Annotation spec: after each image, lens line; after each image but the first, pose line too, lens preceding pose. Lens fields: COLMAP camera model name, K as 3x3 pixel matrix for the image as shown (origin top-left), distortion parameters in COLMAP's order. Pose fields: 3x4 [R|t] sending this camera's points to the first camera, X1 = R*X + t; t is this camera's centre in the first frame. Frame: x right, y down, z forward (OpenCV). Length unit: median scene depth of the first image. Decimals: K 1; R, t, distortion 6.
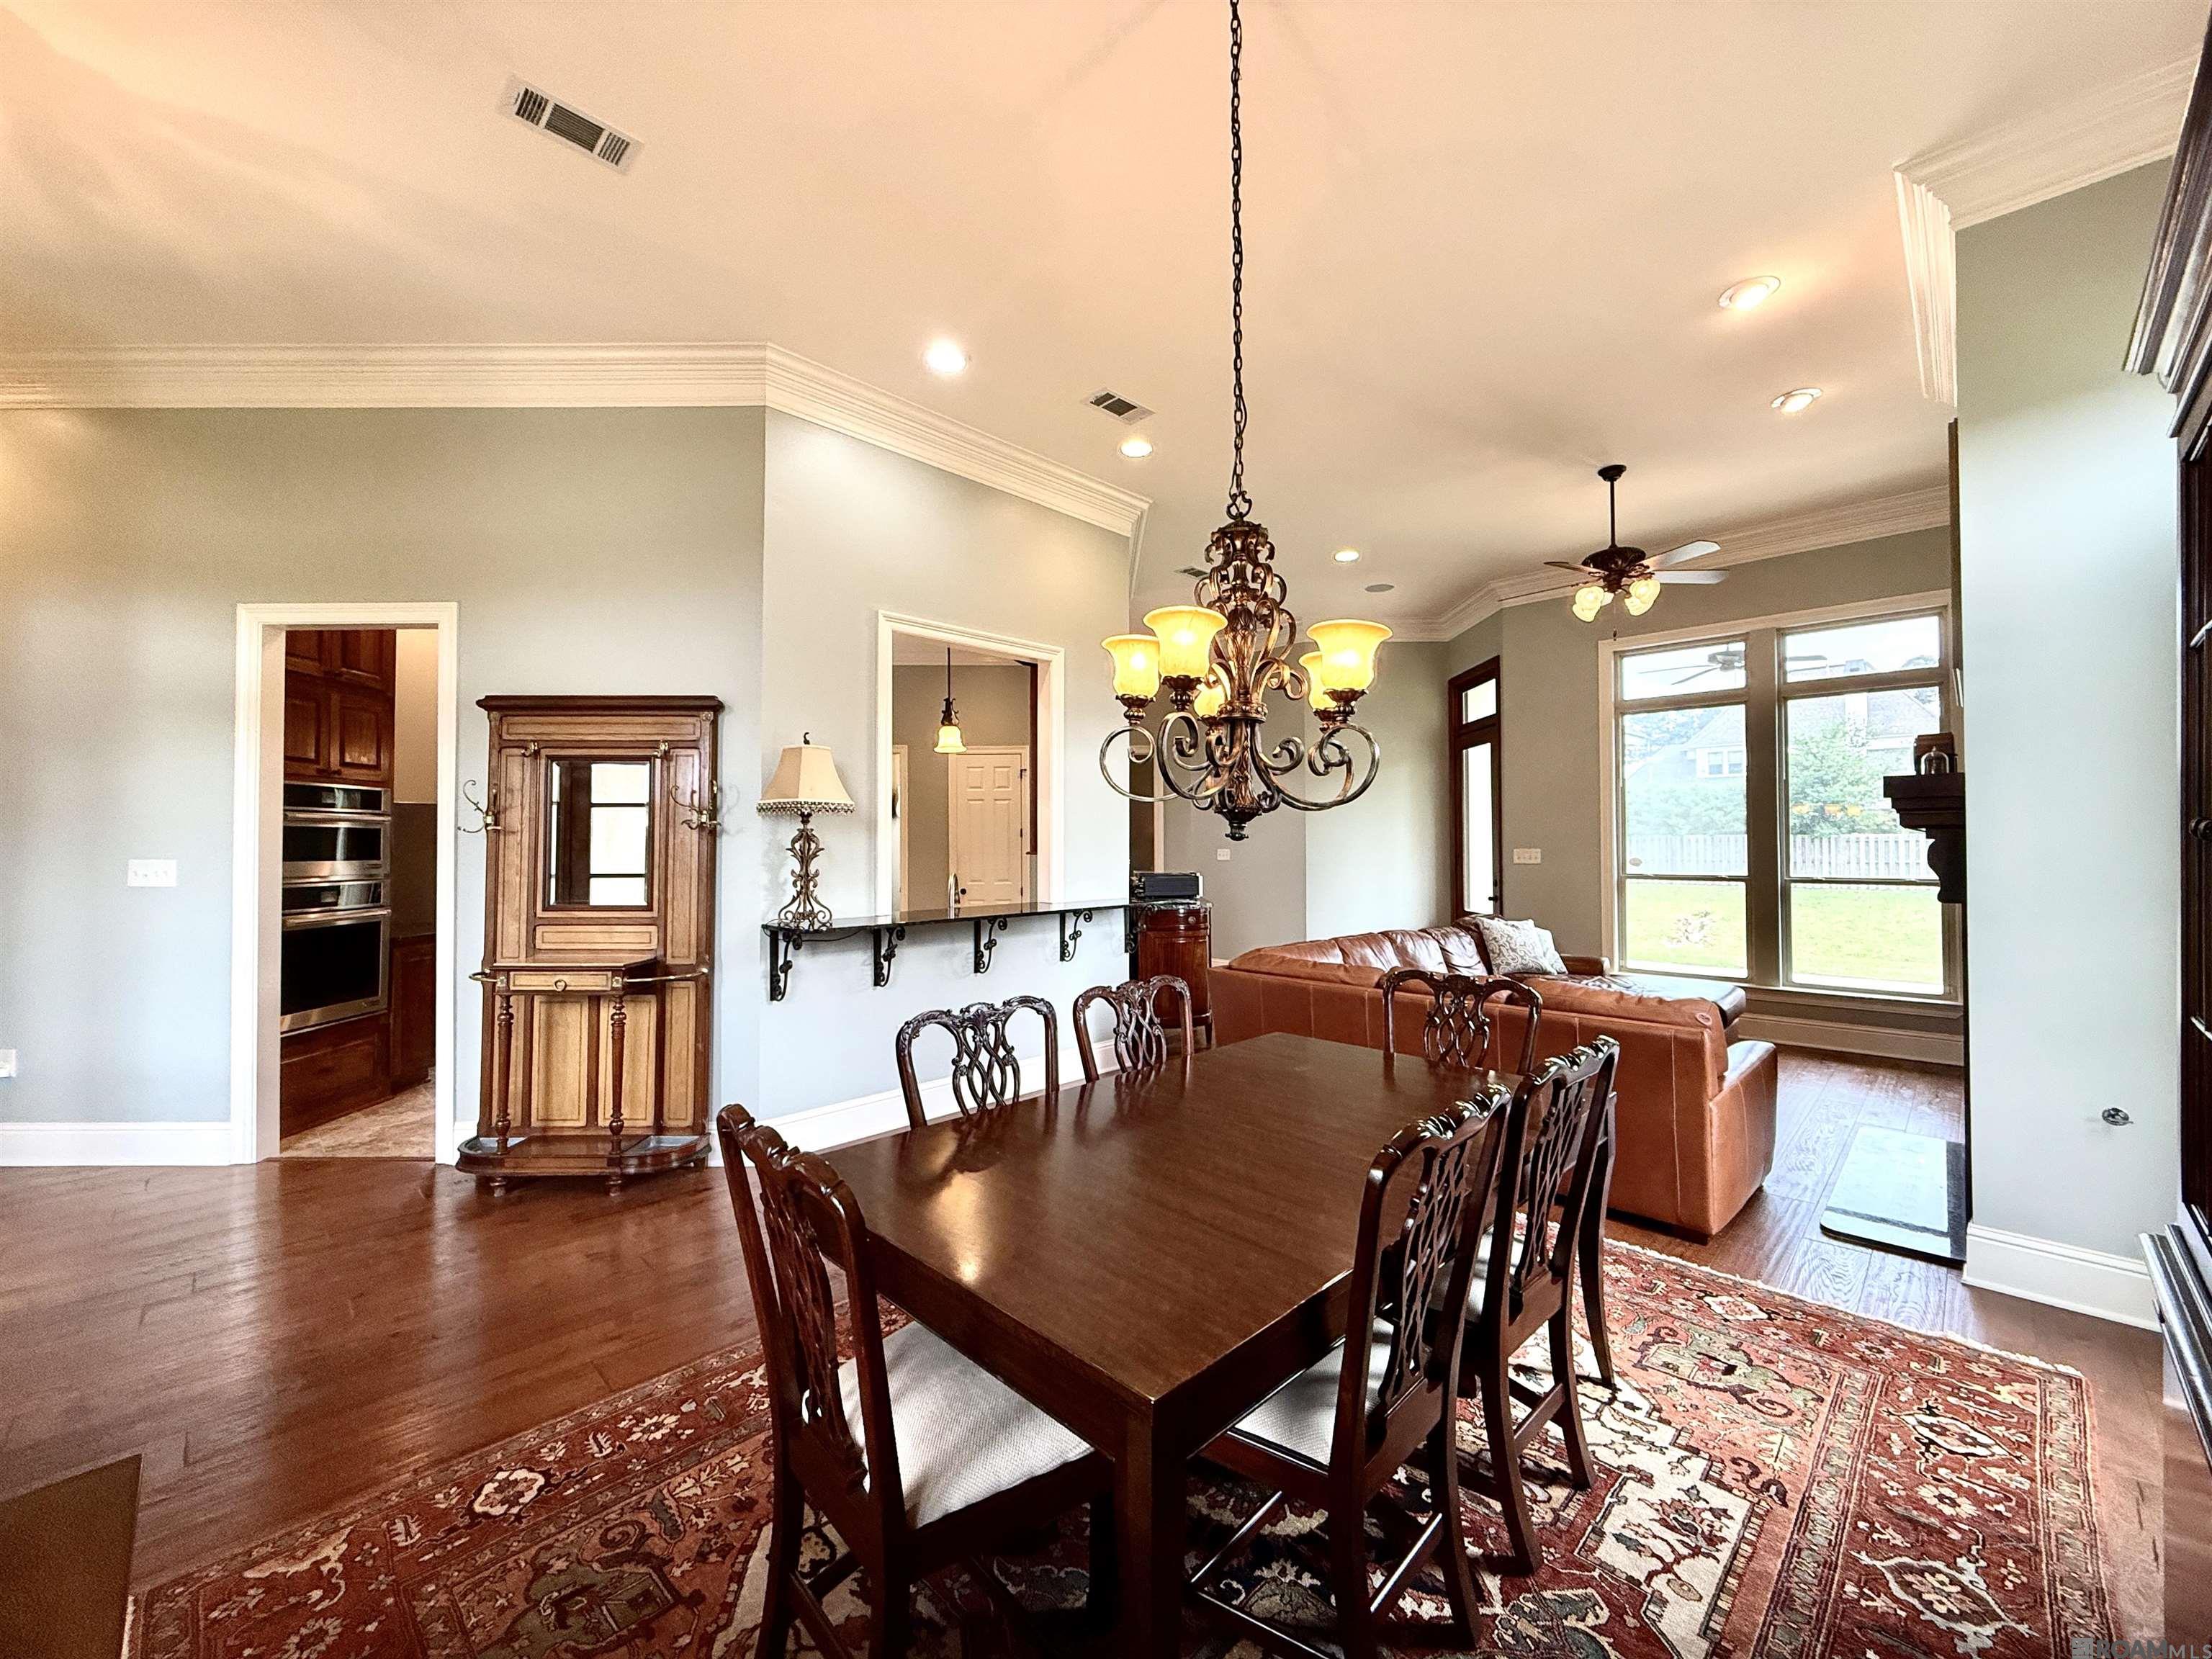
lens RADIAL K [[876.6, 0, 1100.1], [0, 876.6, 828.3], [0, 0, 1]] dist [0.000824, 0.000013]
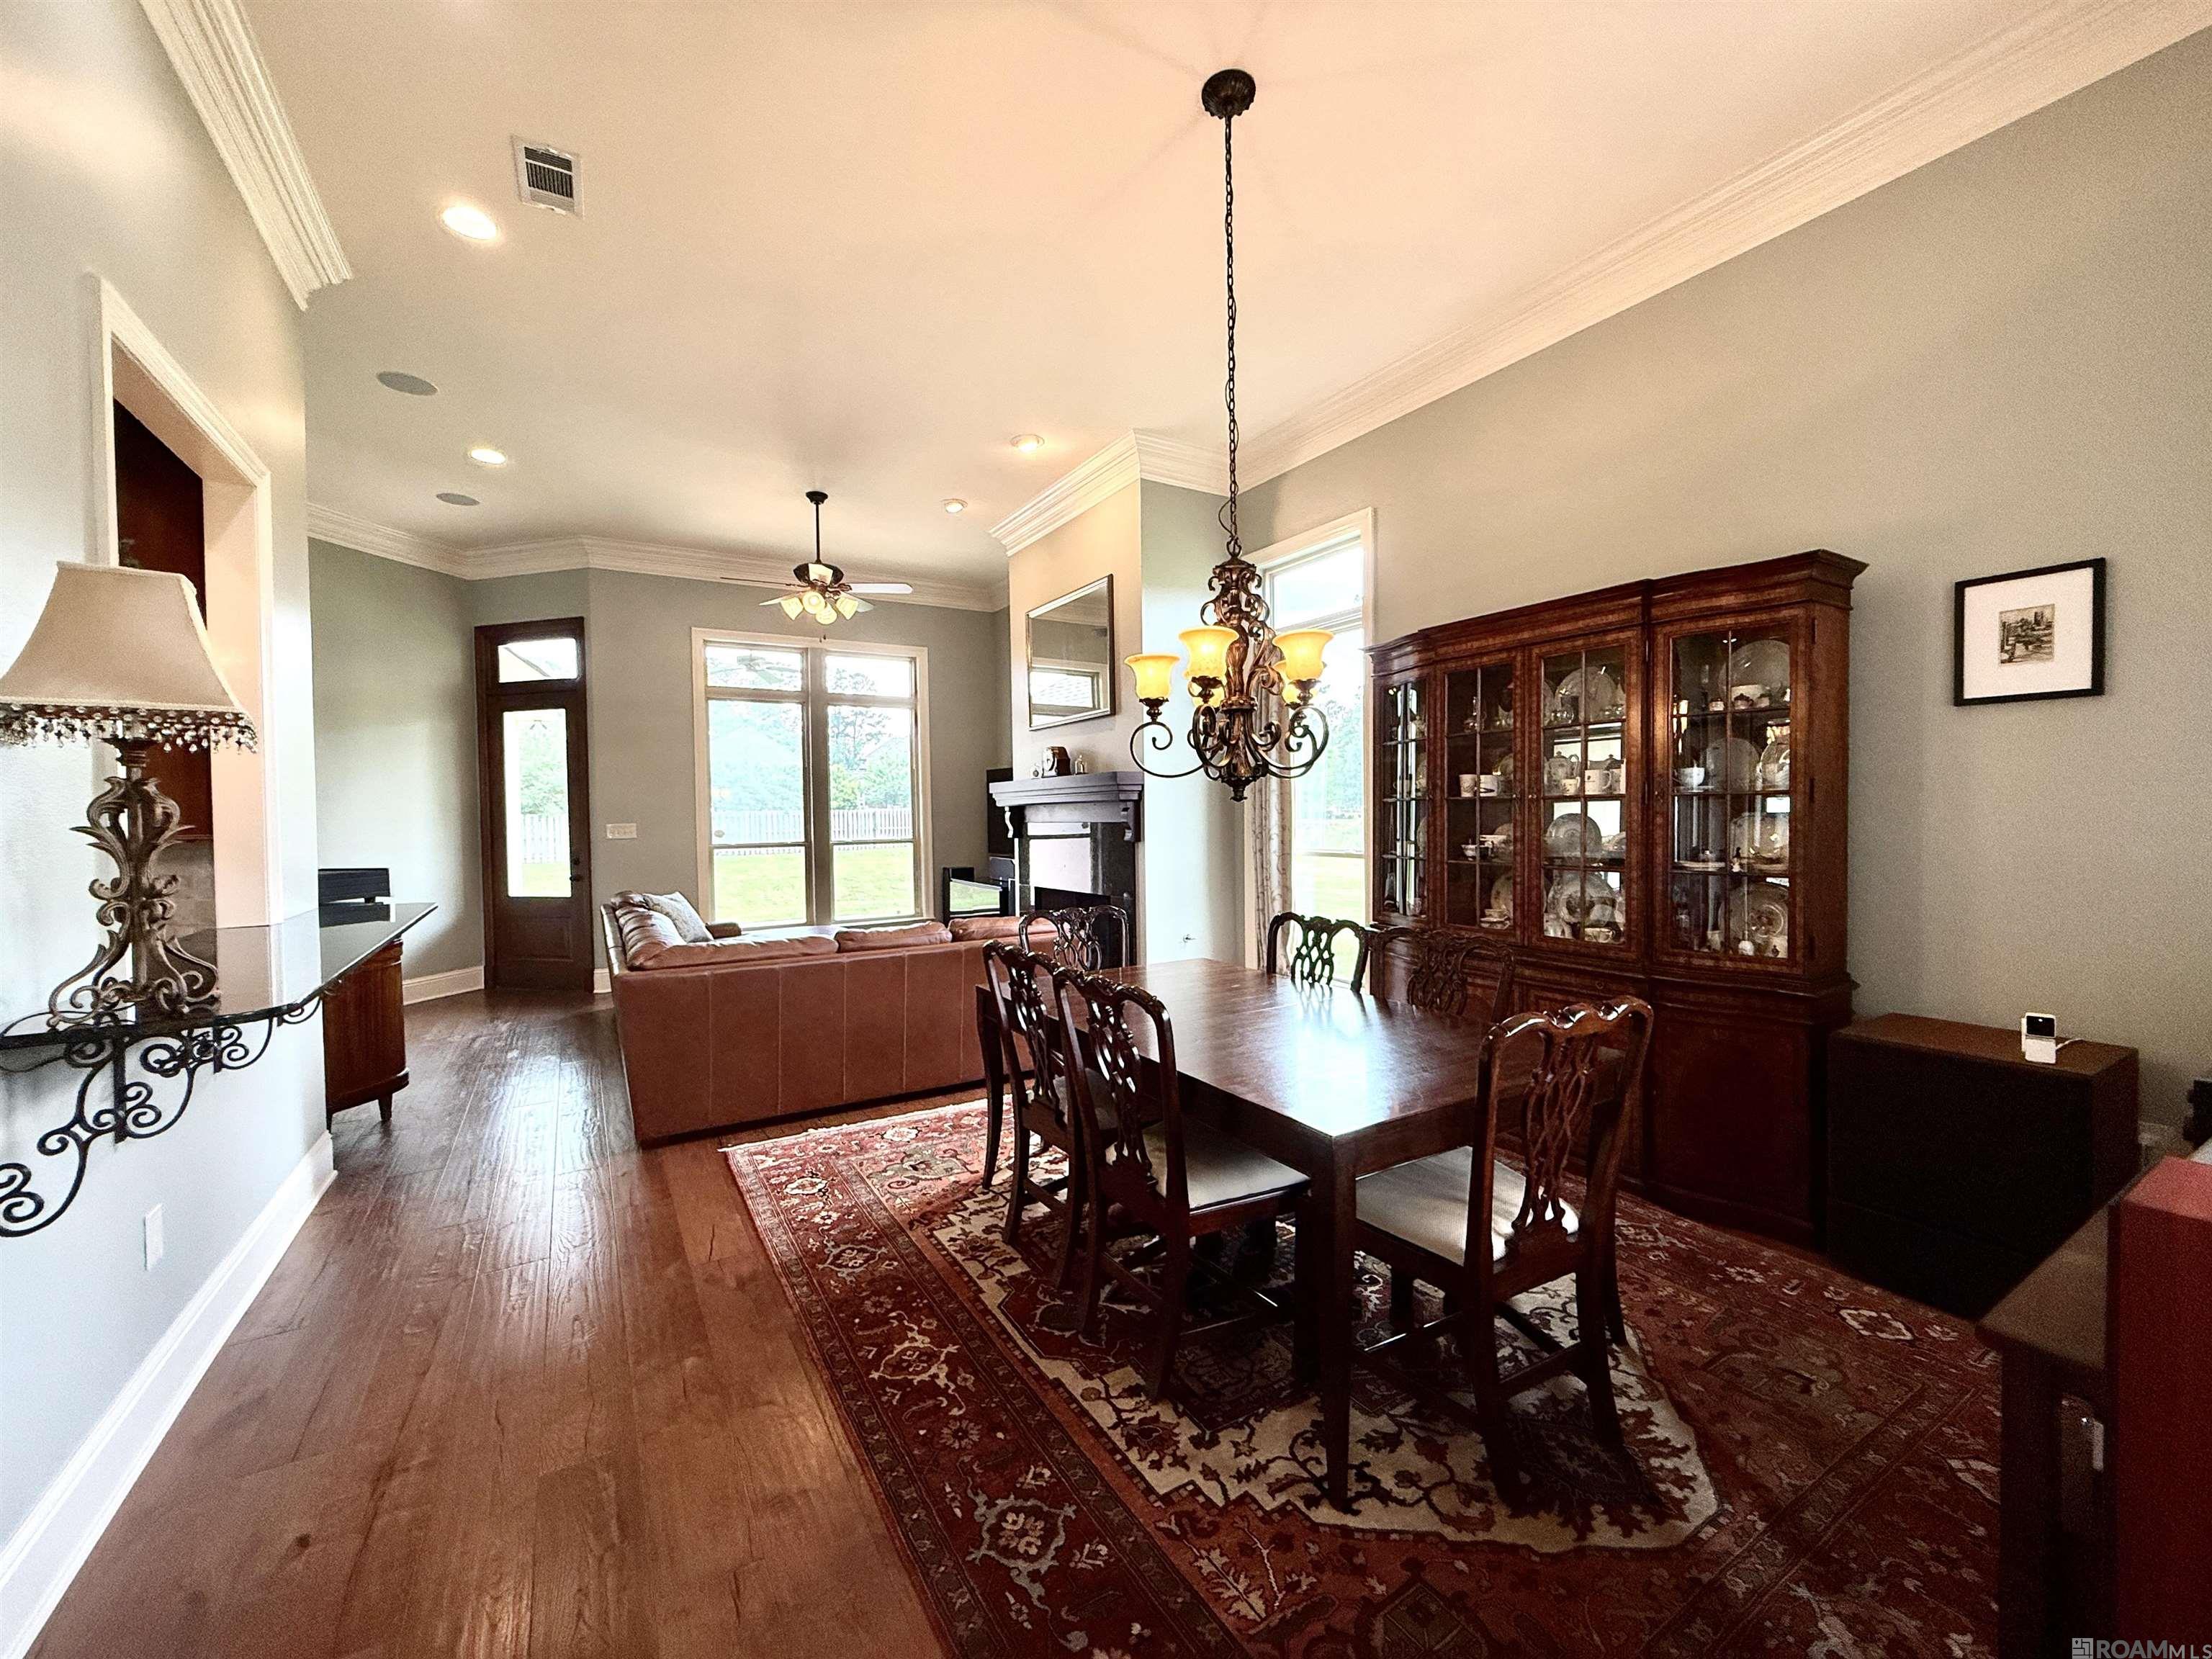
lens RADIAL K [[876.6, 0, 1100.1], [0, 876.6, 828.3], [0, 0, 1]] dist [0.000824, 0.000013]
pose [[0.239913, -0.018611, 0.970616, -0.560359], [-0.002650, 0.999800, 0.019826, 0.013065], [-0.970791, -0.007329, 0.239816, 0.419537]]
